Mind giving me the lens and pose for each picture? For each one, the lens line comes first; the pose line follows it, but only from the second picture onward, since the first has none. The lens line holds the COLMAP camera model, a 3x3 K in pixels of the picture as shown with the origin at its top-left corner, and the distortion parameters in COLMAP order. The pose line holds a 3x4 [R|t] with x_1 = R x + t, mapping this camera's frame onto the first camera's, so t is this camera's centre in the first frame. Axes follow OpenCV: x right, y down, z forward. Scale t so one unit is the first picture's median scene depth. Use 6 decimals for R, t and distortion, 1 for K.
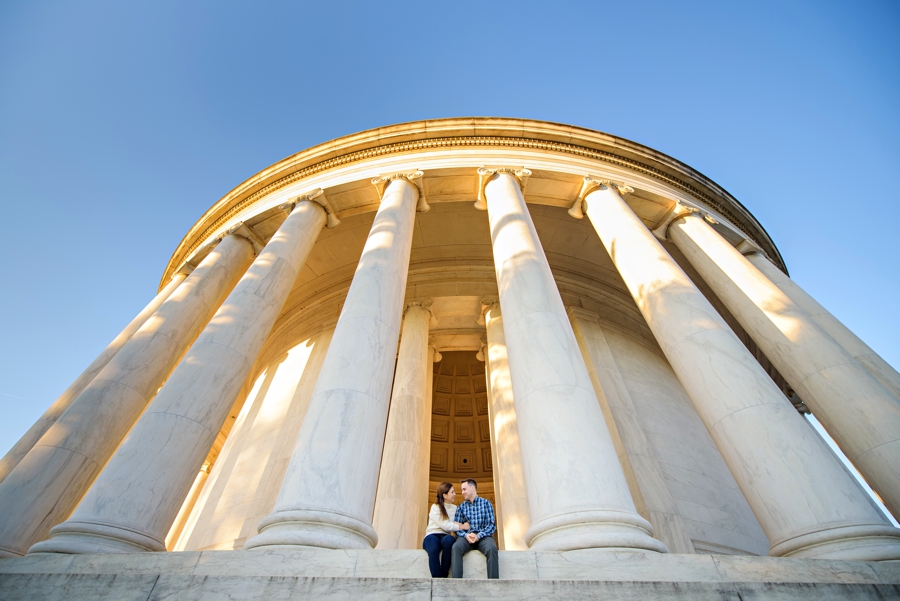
lens RADIAL K [[357.1, 0, 441.0], [0, 357.1, 309.8], [0, 0, 1]] dist [-0.013729, -0.001585]
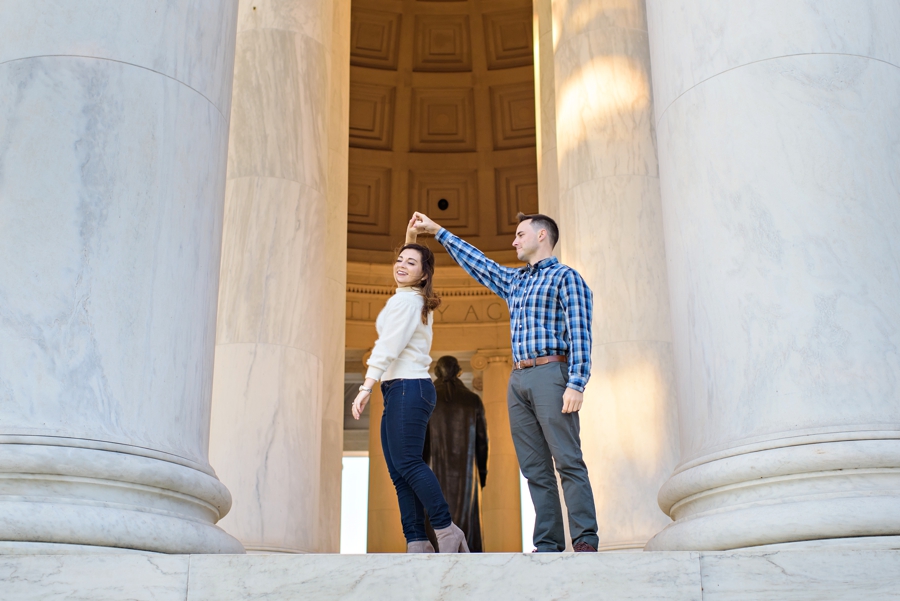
lens RADIAL K [[1180.5, 0, 460.8], [0, 1180.5, 286.0], [0, 0, 1]] dist [-0.073739, 0.000000]
pose [[0.997014, -0.003662, 0.077132, -0.048325], [-0.031701, 0.891410, 0.452087, -0.058389], [-0.070412, -0.453182, 0.888633, 0.083668]]
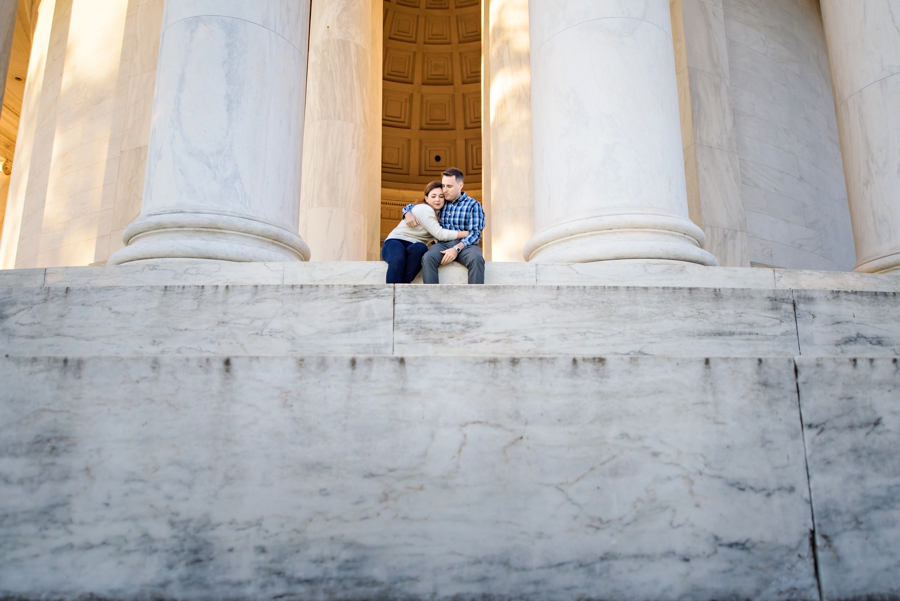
lens RADIAL K [[609.3, 0, 444.2], [0, 609.3, 296.6], [0, 0, 1]] dist [0.006467, -0.004973]
pose [[0.997327, -0.007655, 0.072659, -0.007167], [-0.036259, 0.811520, 0.583198, 0.022722], [-0.063429, -0.584274, 0.809074, -0.016409]]
